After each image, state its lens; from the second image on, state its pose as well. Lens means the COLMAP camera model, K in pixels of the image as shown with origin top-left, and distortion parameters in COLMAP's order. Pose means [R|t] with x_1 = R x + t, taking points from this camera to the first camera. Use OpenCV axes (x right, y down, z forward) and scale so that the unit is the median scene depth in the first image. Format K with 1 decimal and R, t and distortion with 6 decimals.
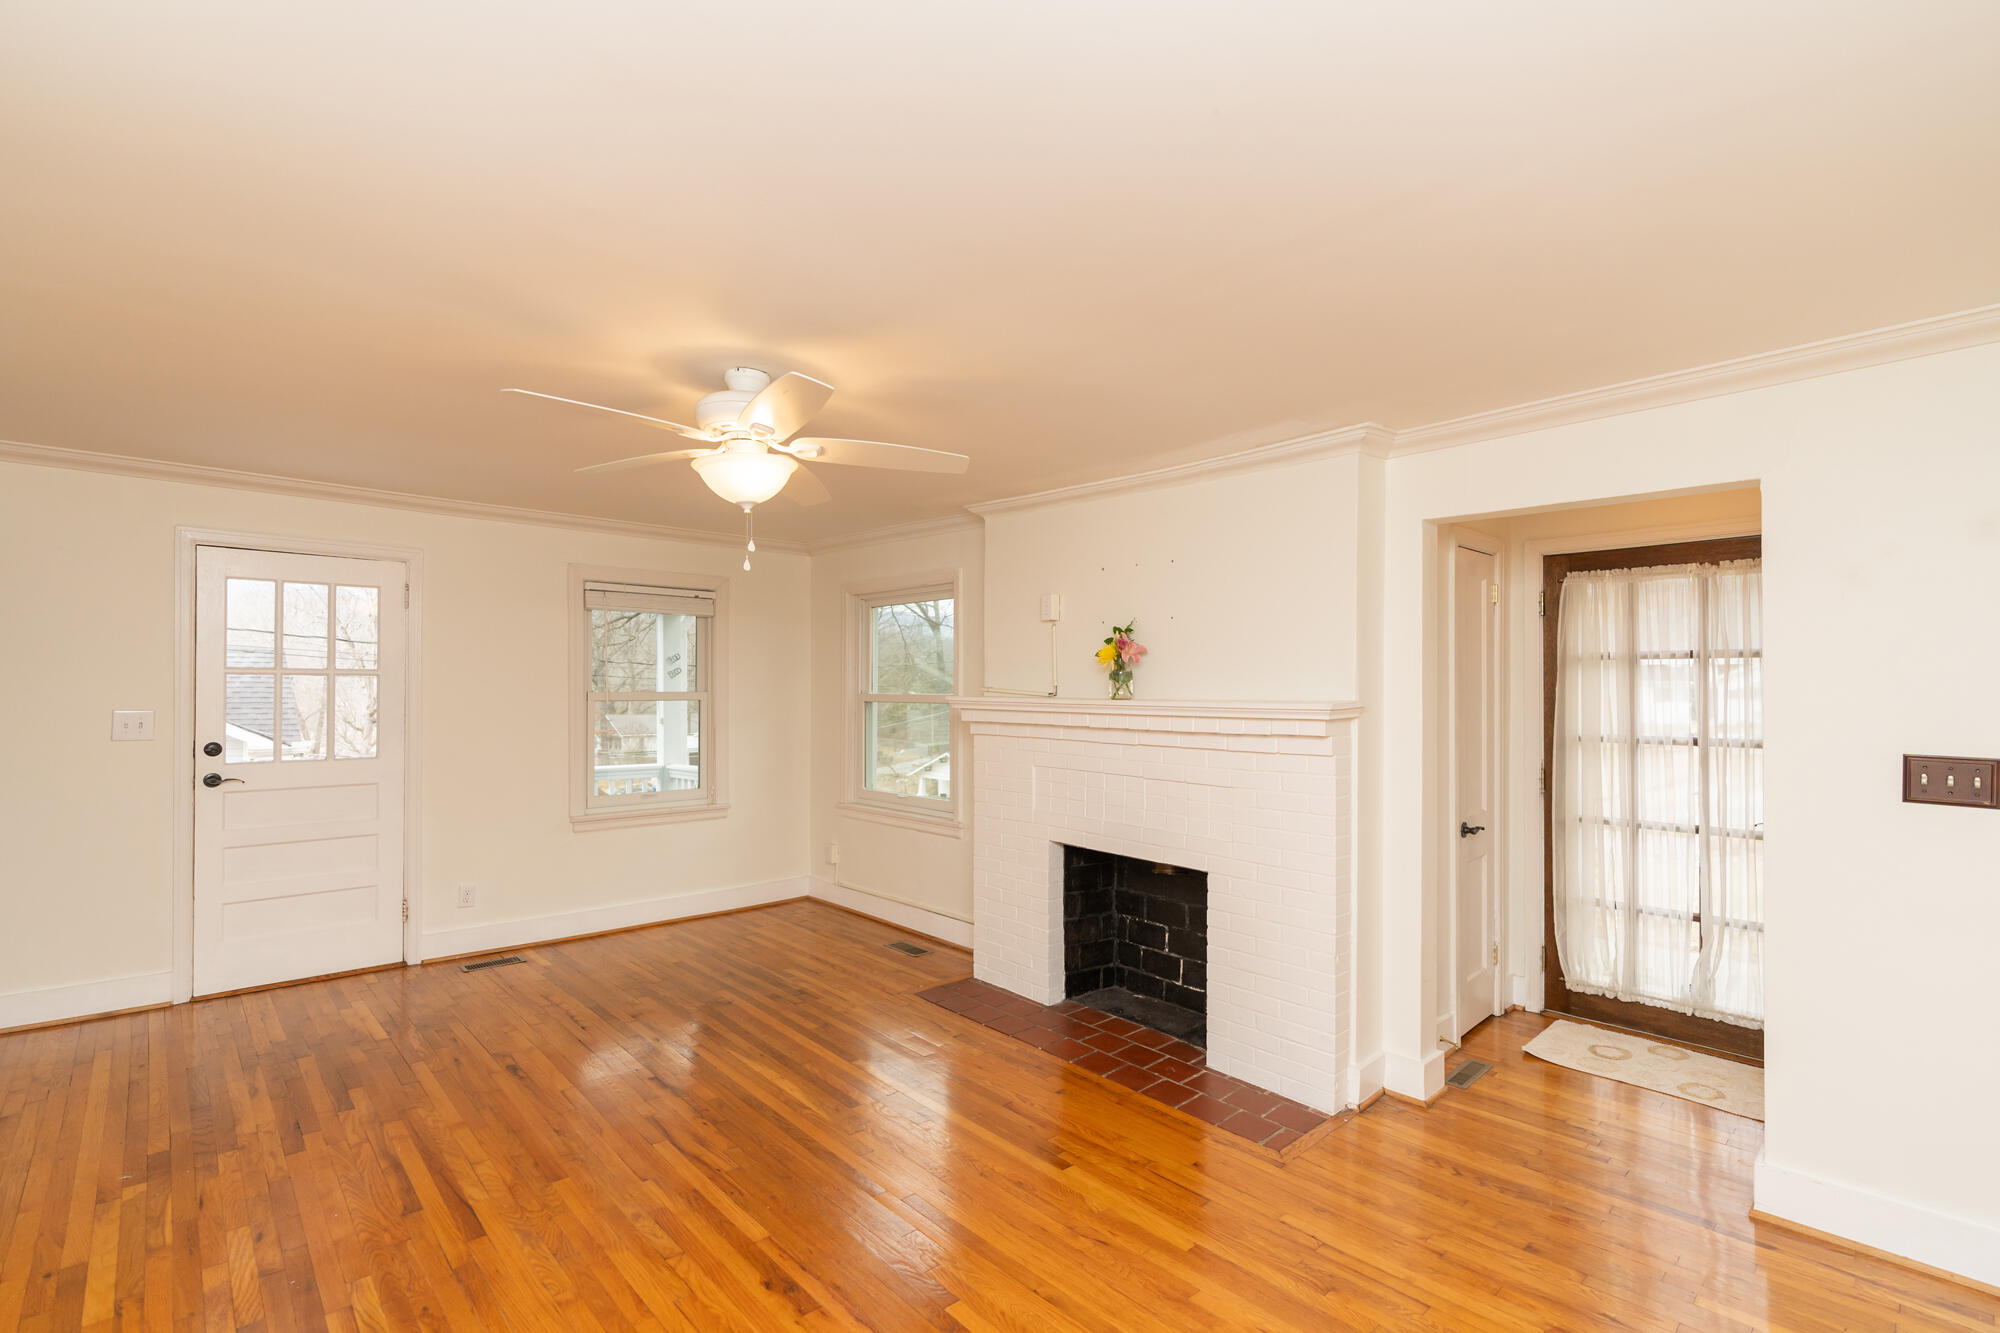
lens RADIAL K [[913.2, 0, 995.7], [0, 913.2, 674.6], [0, 0, 1]] dist [0.002120, -0.000699]
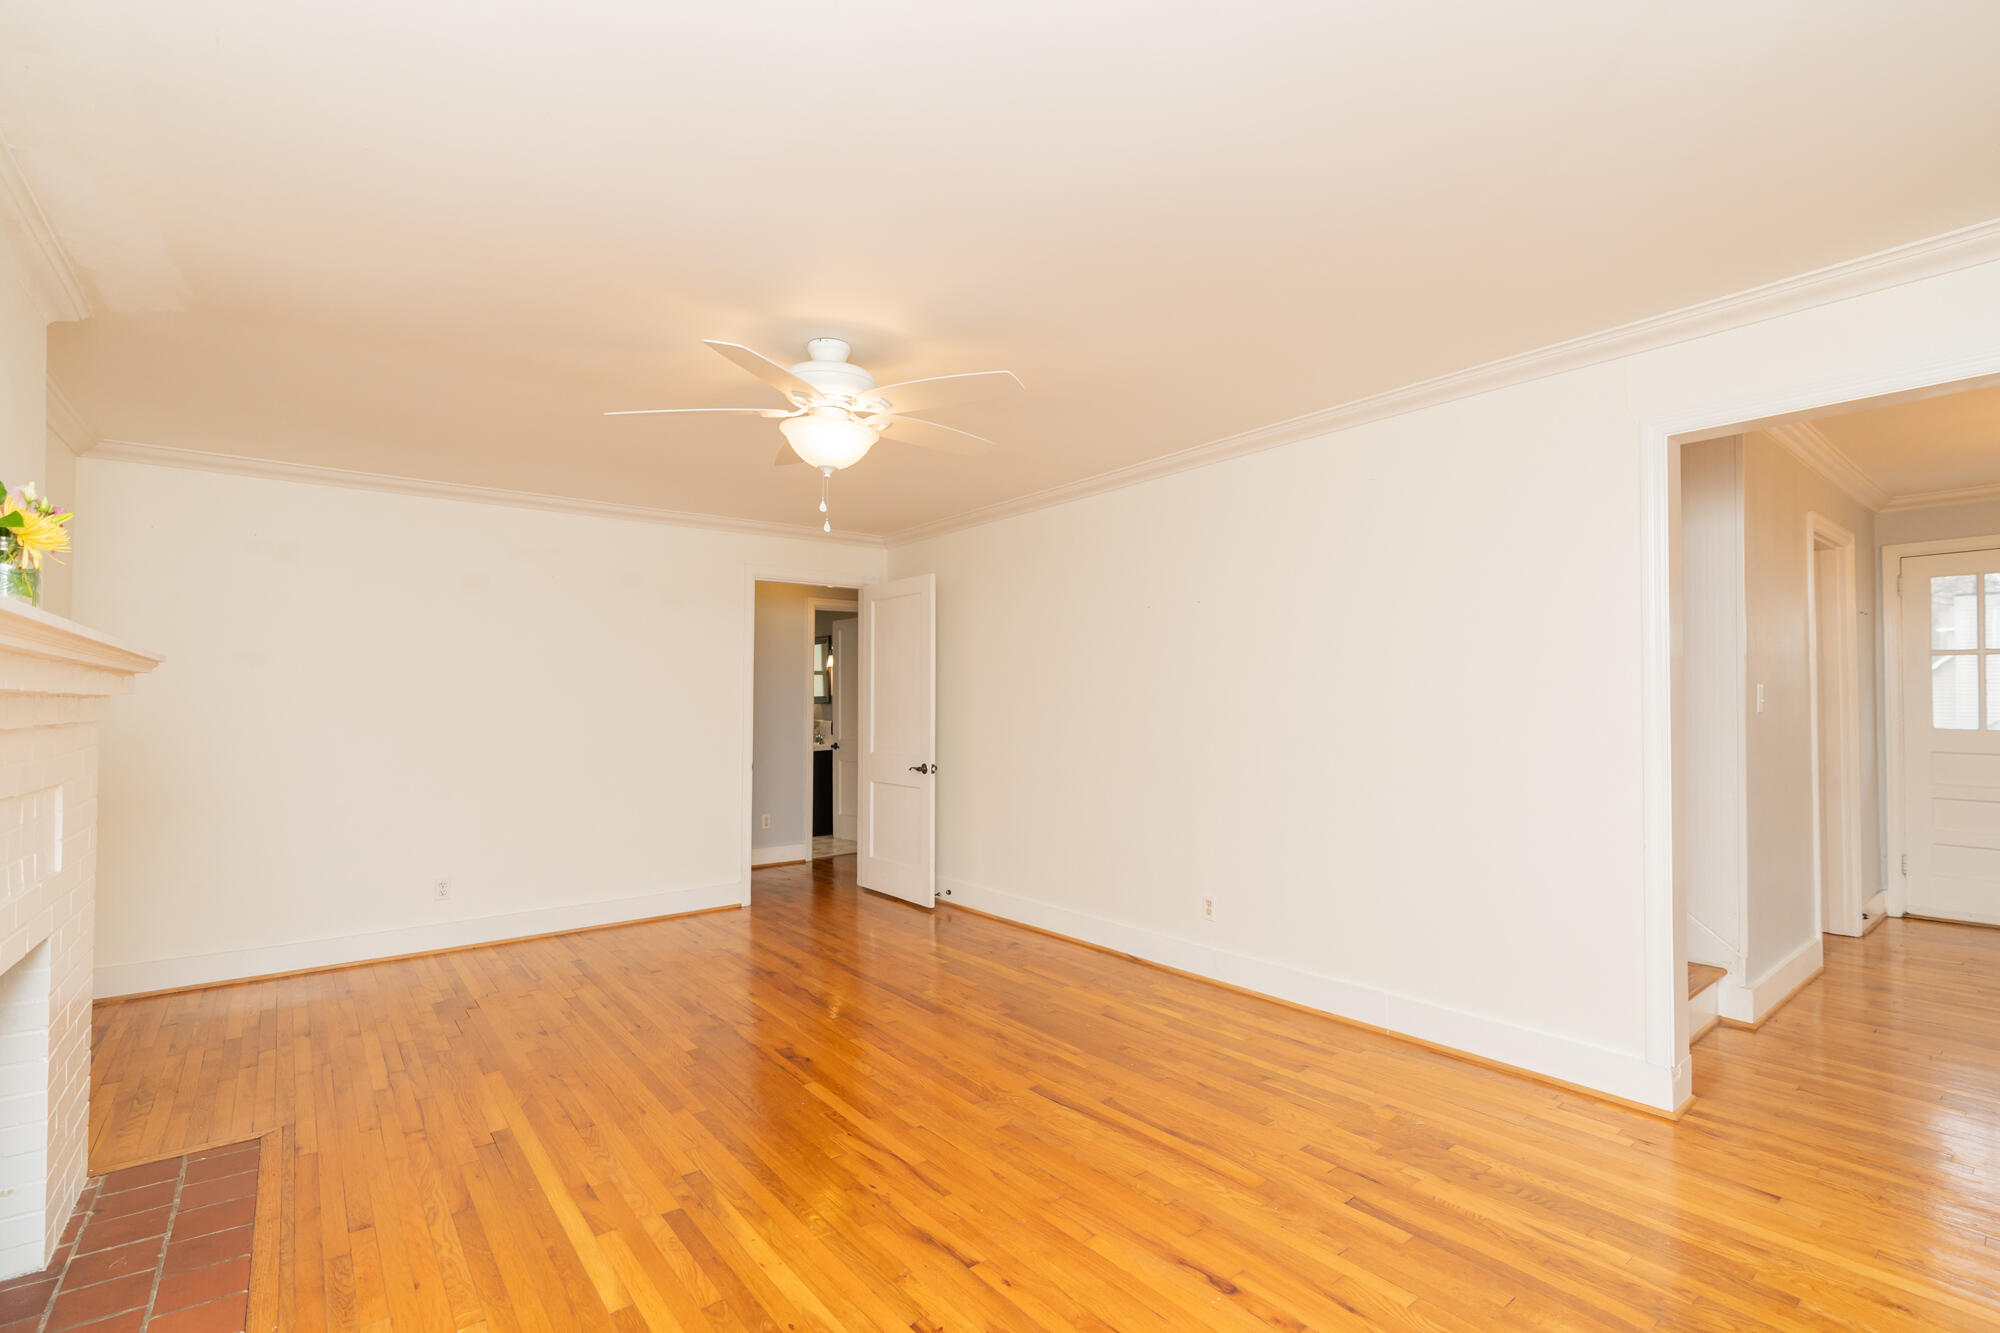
lens RADIAL K [[913.2, 0, 990.2], [0, 913.2, 704.1], [0, 0, 1]] dist [0.002120, -0.000699]
pose [[-0.996501, -0.003450, 0.083510, -0.356722], [-0.004249, 0.999947, -0.009389, 0.060235], [-0.083474, -0.009711, -0.996463, 1.316739]]
